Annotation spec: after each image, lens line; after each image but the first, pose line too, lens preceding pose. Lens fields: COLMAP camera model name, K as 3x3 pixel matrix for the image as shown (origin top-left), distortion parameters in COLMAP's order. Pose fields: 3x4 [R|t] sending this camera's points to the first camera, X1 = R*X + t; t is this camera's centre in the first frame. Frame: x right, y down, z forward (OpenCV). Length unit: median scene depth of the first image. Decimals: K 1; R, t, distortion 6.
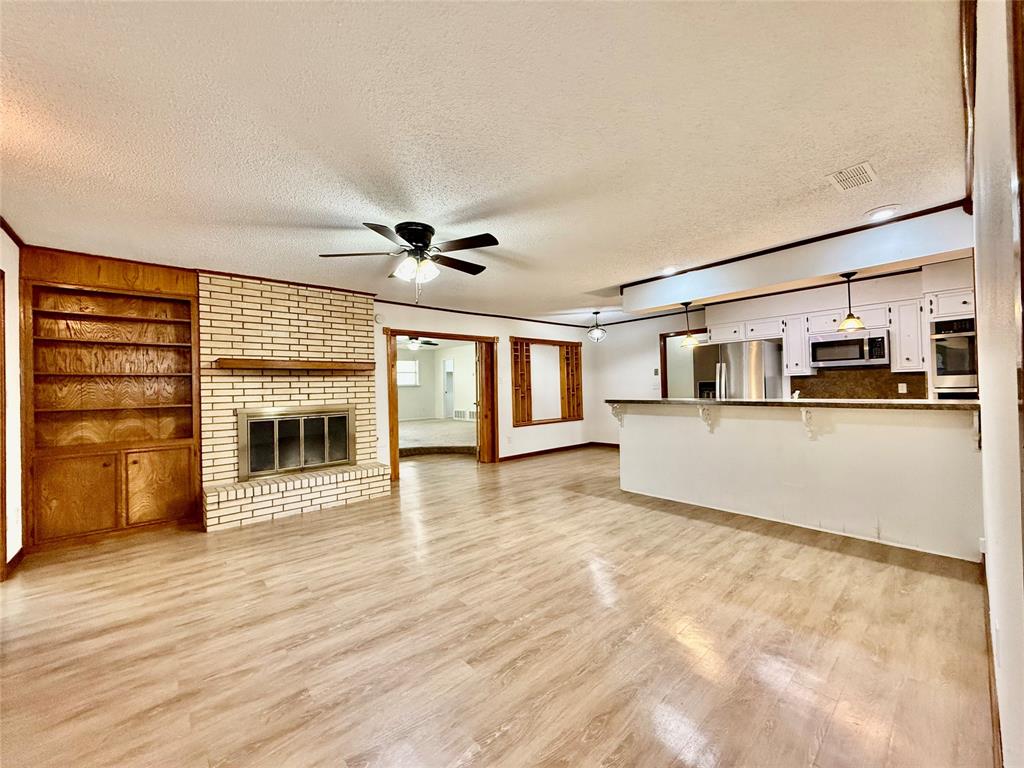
lens RADIAL K [[405.1, 0, 512.0], [0, 405.1, 384.0], [0, 0, 1]] dist [0.000843, 0.000313]
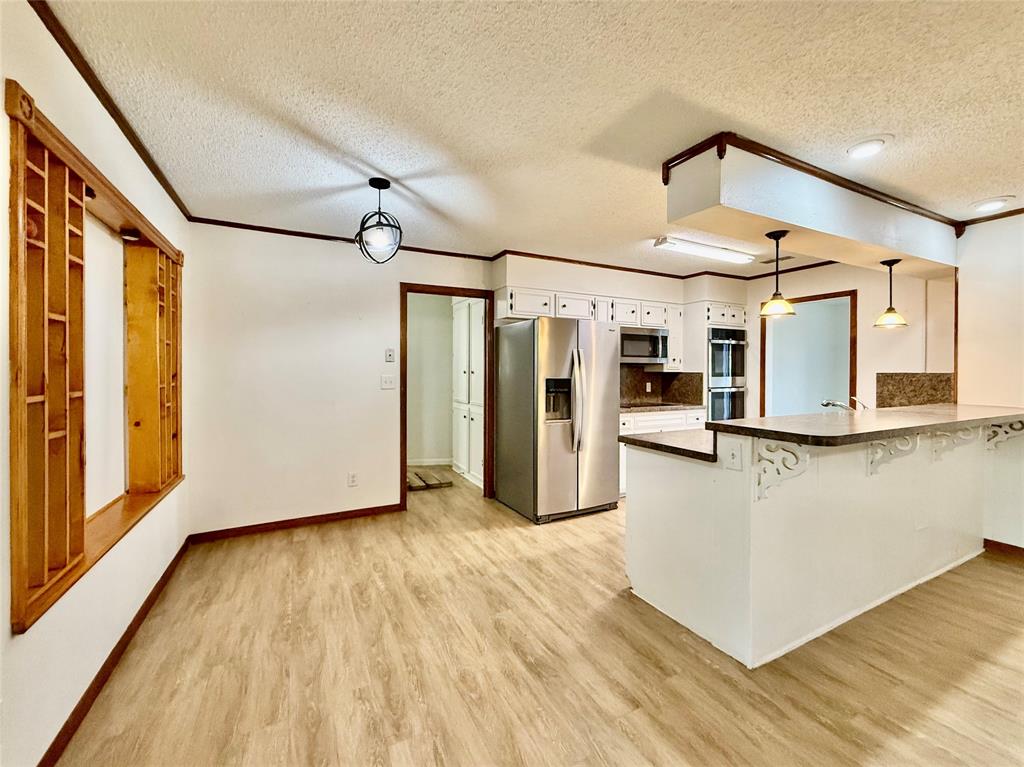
lens RADIAL K [[414.1, 0, 507.1], [0, 414.1, 372.6], [0, 0, 1]] dist [0.000512, -0.000071]
pose [[0.255911, 0.019237, 0.966509, -0.178499], [-0.014606, 0.999765, -0.016031, -0.005665], [-0.966590, -0.010014, 0.256132, 1.213178]]
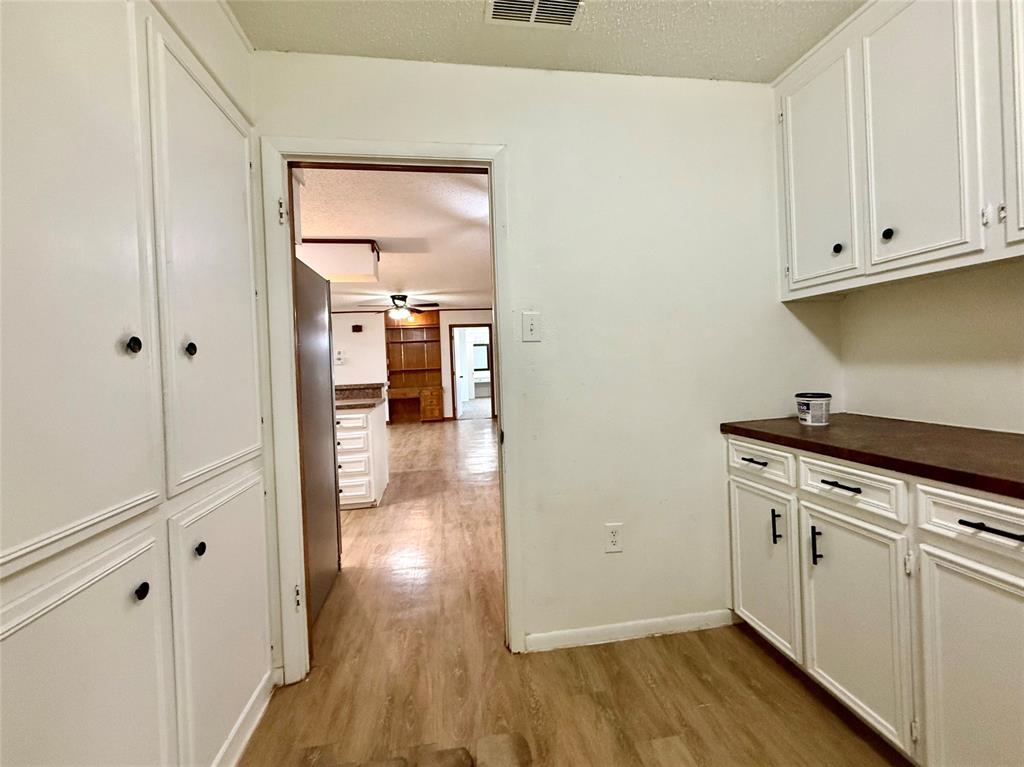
lens RADIAL K [[405.1, 0, 512.0], [0, 405.1, 383.5], [0, 0, 1]] dist [0.000843, 0.000313]
pose [[-0.533568, 0.077838, -0.842168, 0.959866], [0.052510, 0.996884, 0.058869, -0.003250], [0.844126, -0.012812, -0.535992, 1.876628]]
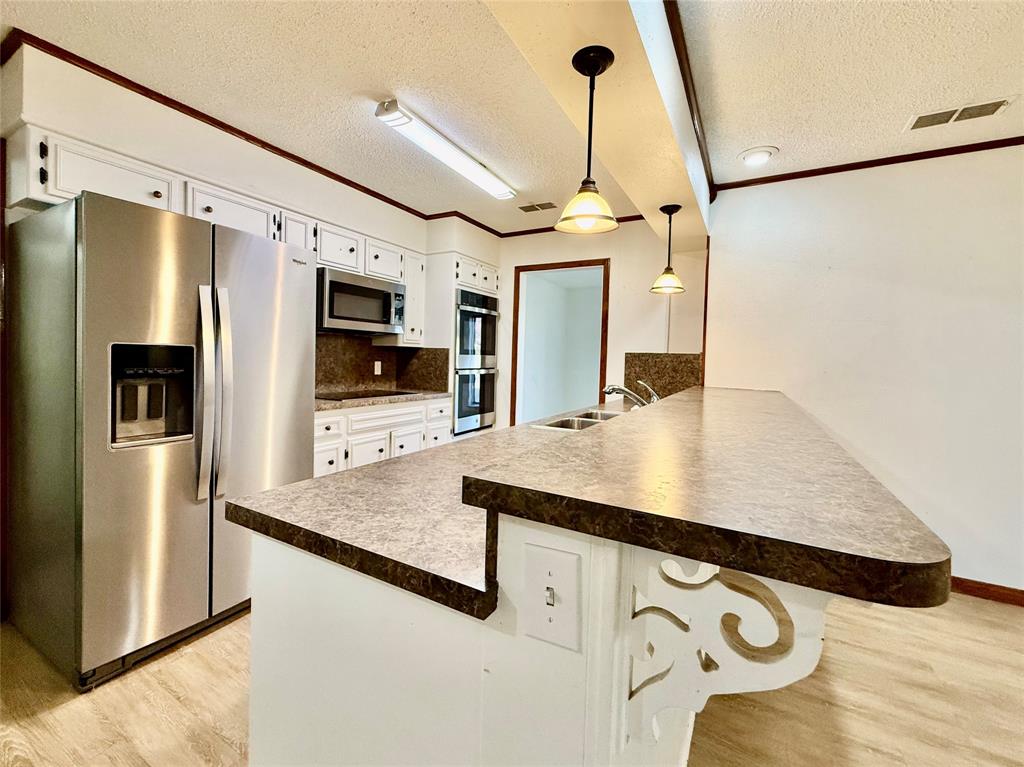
lens RADIAL K [[420.6, 0, 509.2], [0, 420.6, 369.3], [0, 0, 1]] dist [0.000966, 0.000192]
pose [[-0.323808, -0.013224, 0.946030, 0.190783], [-0.026027, 0.999648, 0.005065, 0.002826], [-0.945765, -0.022983, -0.324039, 1.148435]]
